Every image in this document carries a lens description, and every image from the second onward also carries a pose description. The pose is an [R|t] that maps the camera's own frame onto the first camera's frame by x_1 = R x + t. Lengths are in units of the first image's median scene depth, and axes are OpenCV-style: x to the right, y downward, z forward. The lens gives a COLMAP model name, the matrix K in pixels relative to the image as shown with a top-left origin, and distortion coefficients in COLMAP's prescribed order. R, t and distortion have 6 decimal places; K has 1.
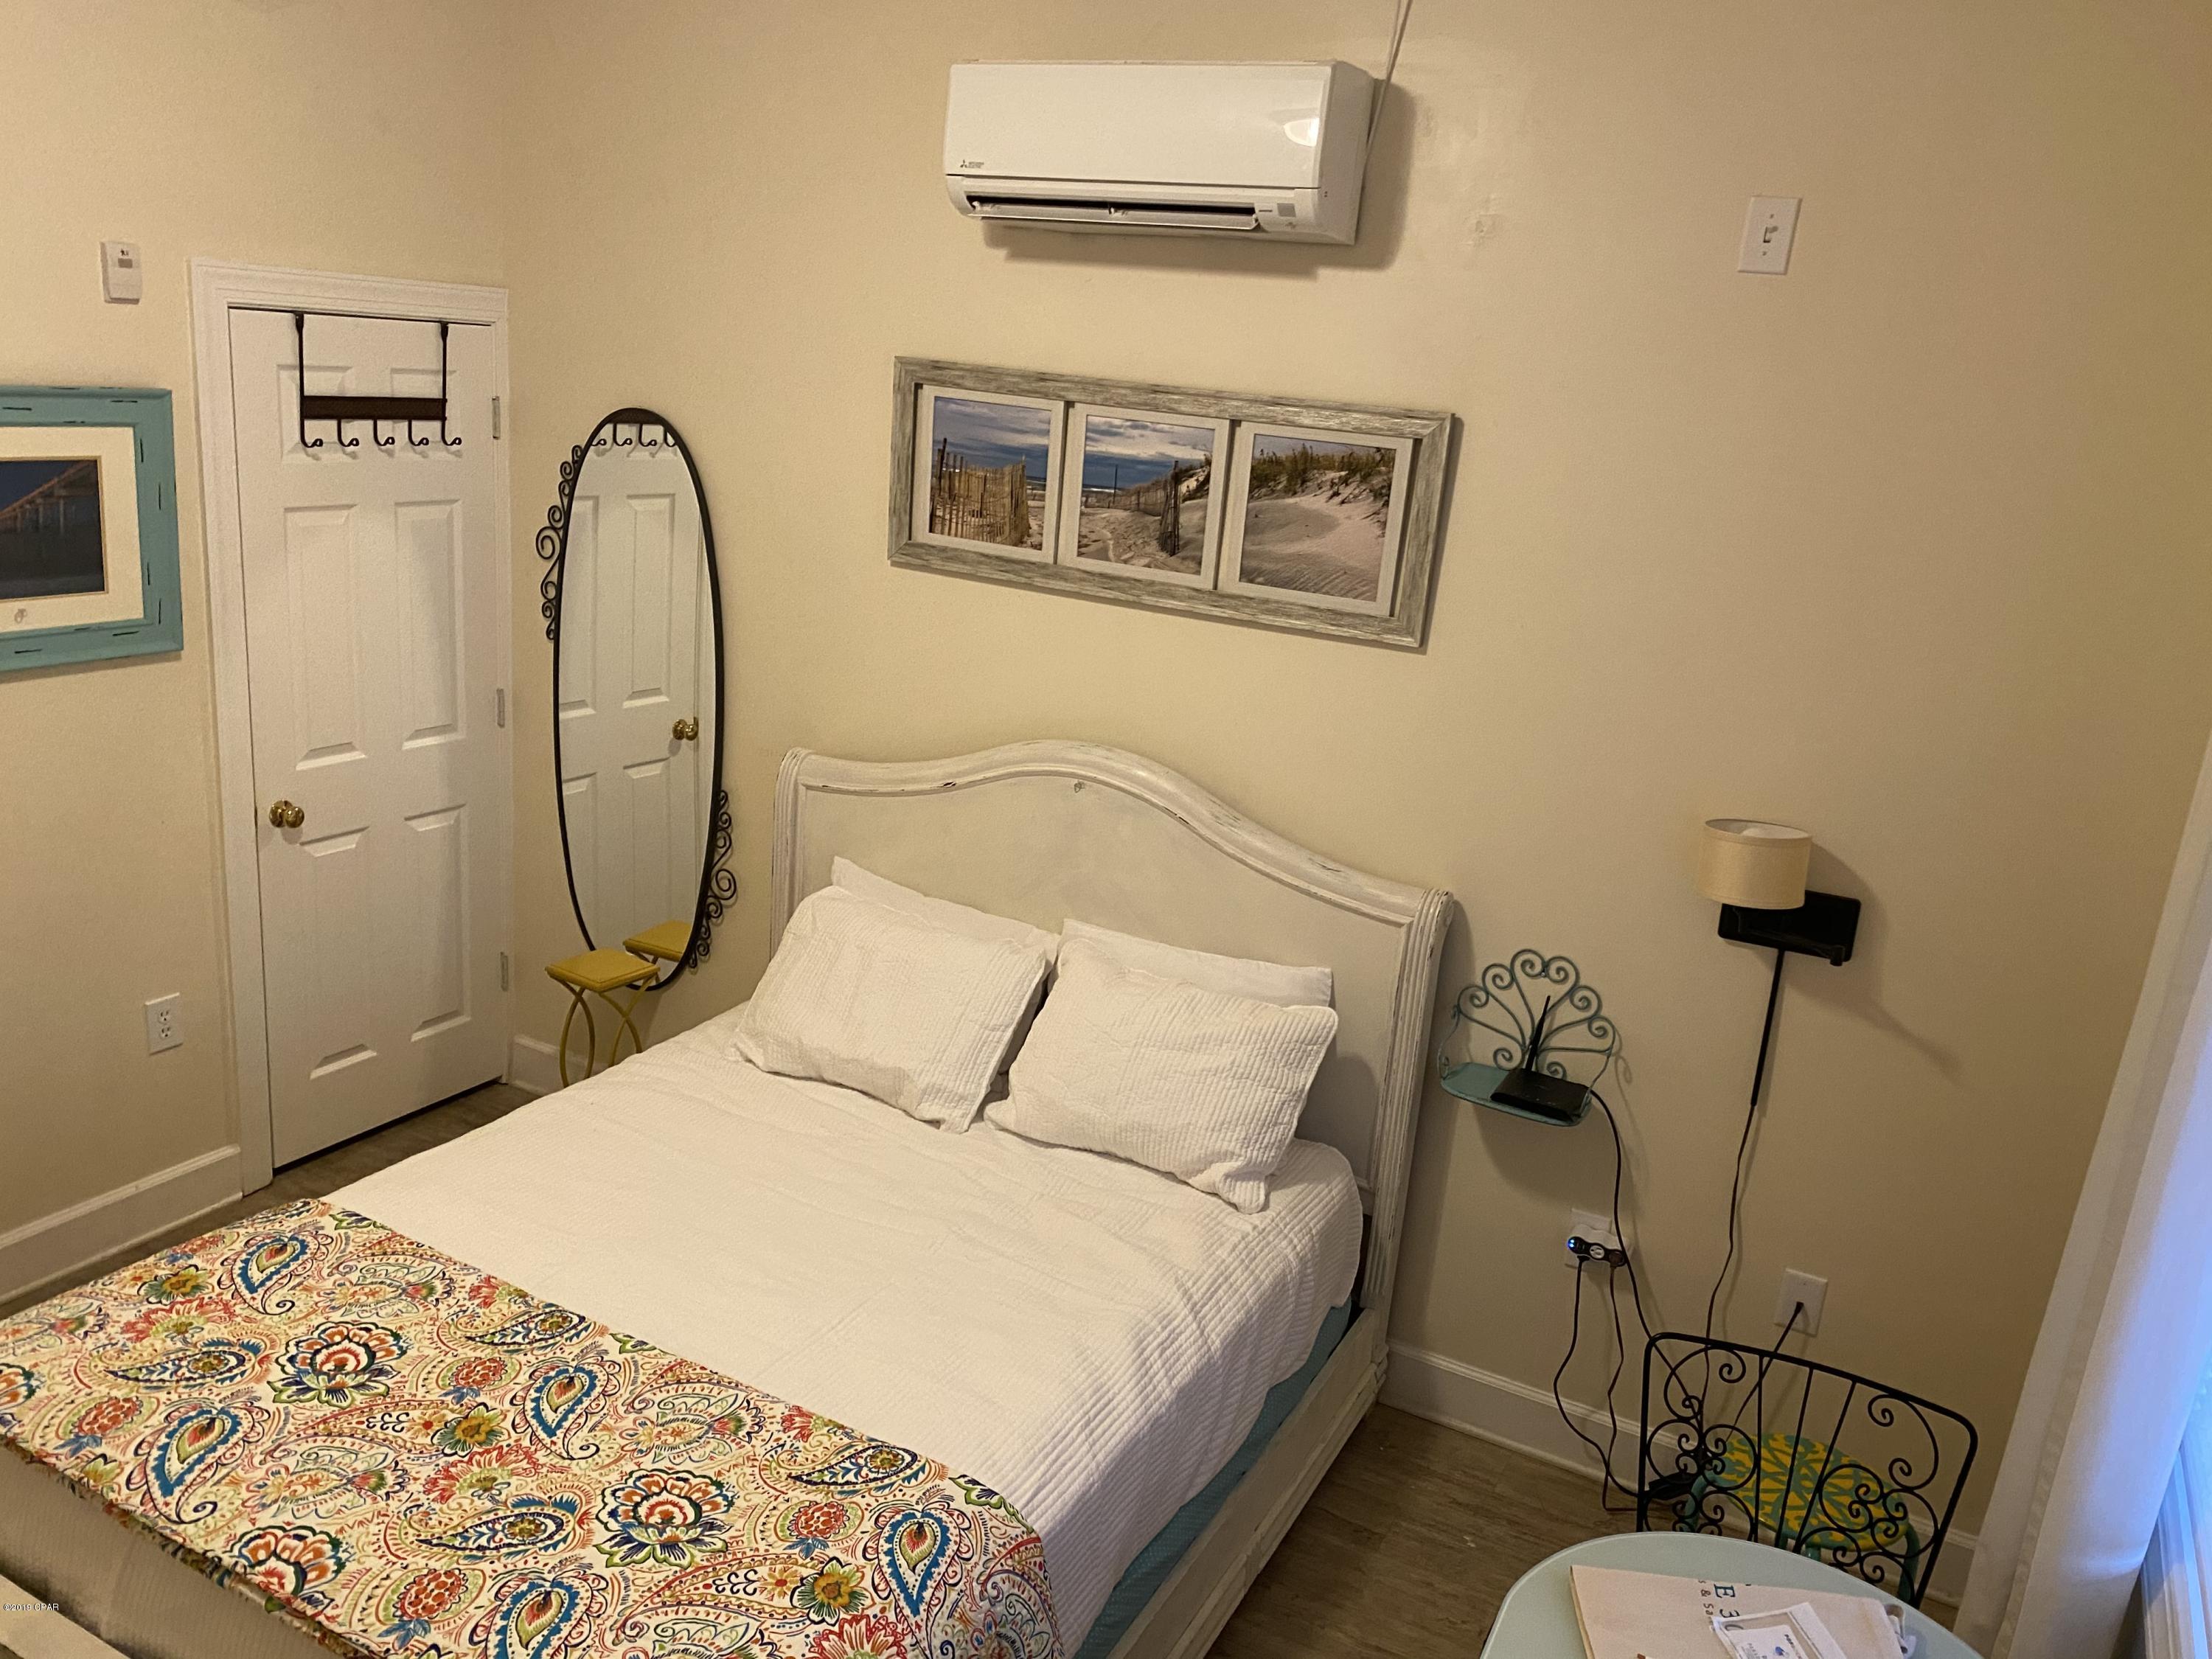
lens RADIAL K [[1684.2, 0, 1087.5], [0, 1684.2, 823.3], [0, 0, 1]] dist [0.099105, -0.113405]
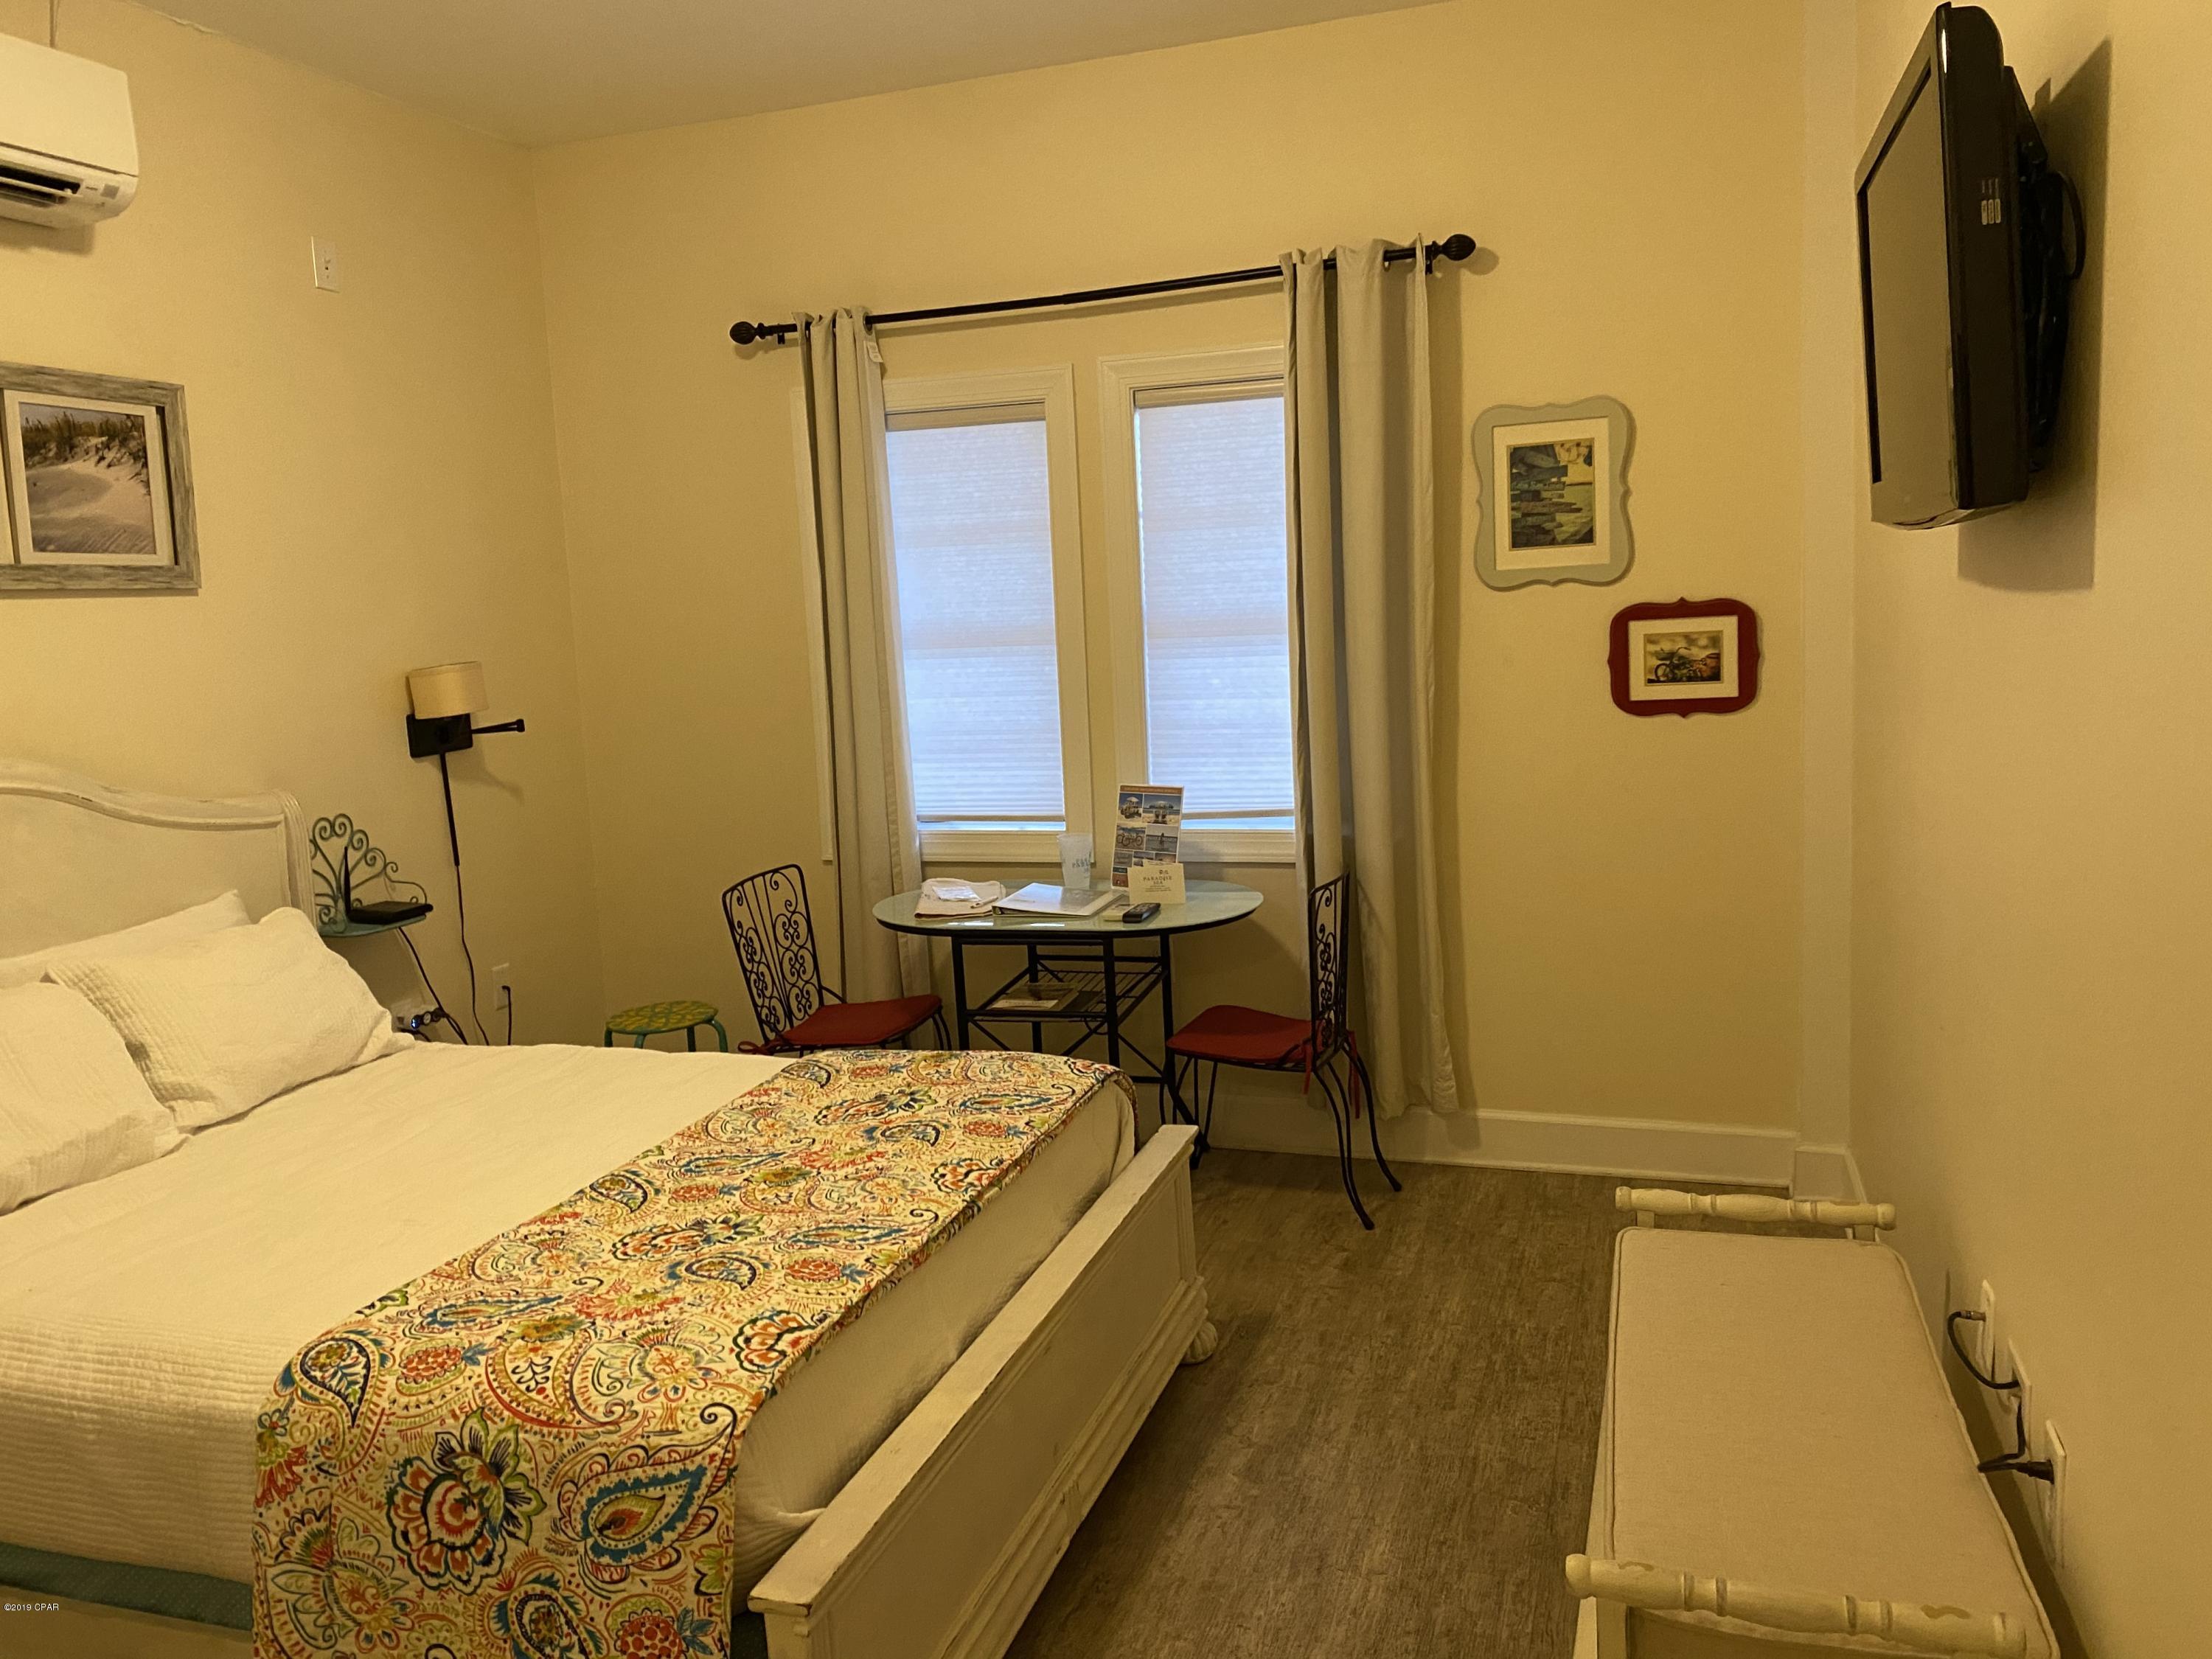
lens RADIAL K [[1709.4, 0, 1066.5], [0, 1709.4, 806.1], [0, 0, 1]] dist [0.030012, -0.005217]
pose [[-0.157341, -0.194648, 0.968171, -1.027286], [0.301942, 0.923952, 0.234828, -0.063561], [-0.940253, 0.329279, -0.086603, 0.588415]]
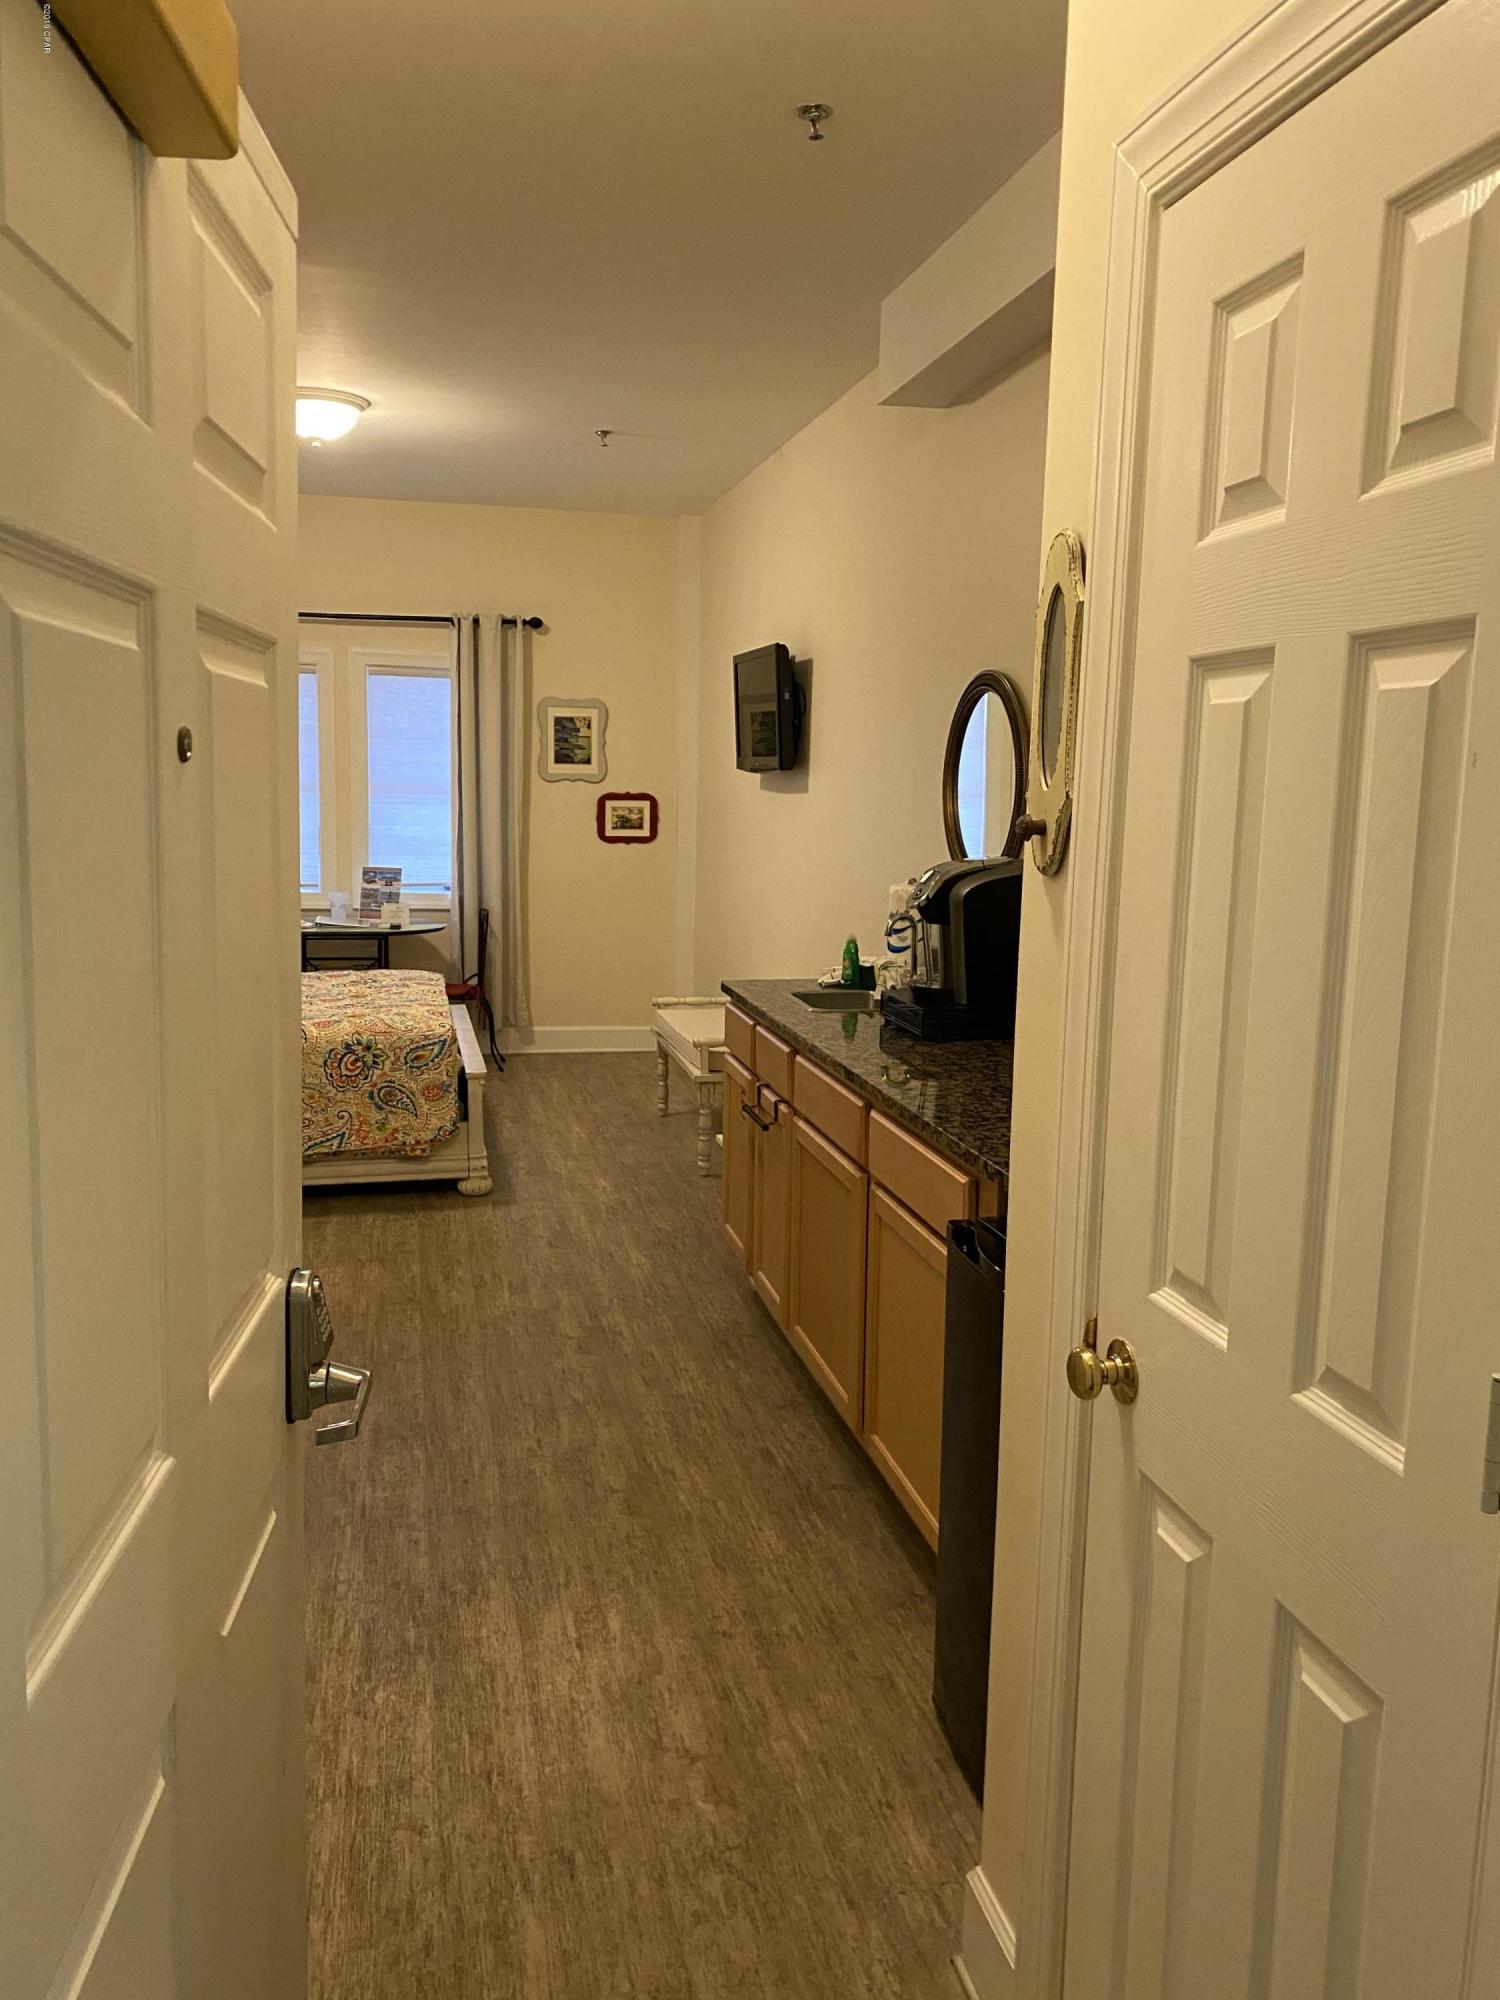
lens RADIAL K [[1534.8, 0, 773.9], [0, 1534.8, 1045.6], [0, 0, 1]] dist [0.030547, -0.022175]
pose [[-0.663913, -0.223816, 0.713530, -1.892852], [0.121767, 0.909071, 0.398451, -0.363646], [-0.737829, 0.351421, -0.576291, 1.406871]]
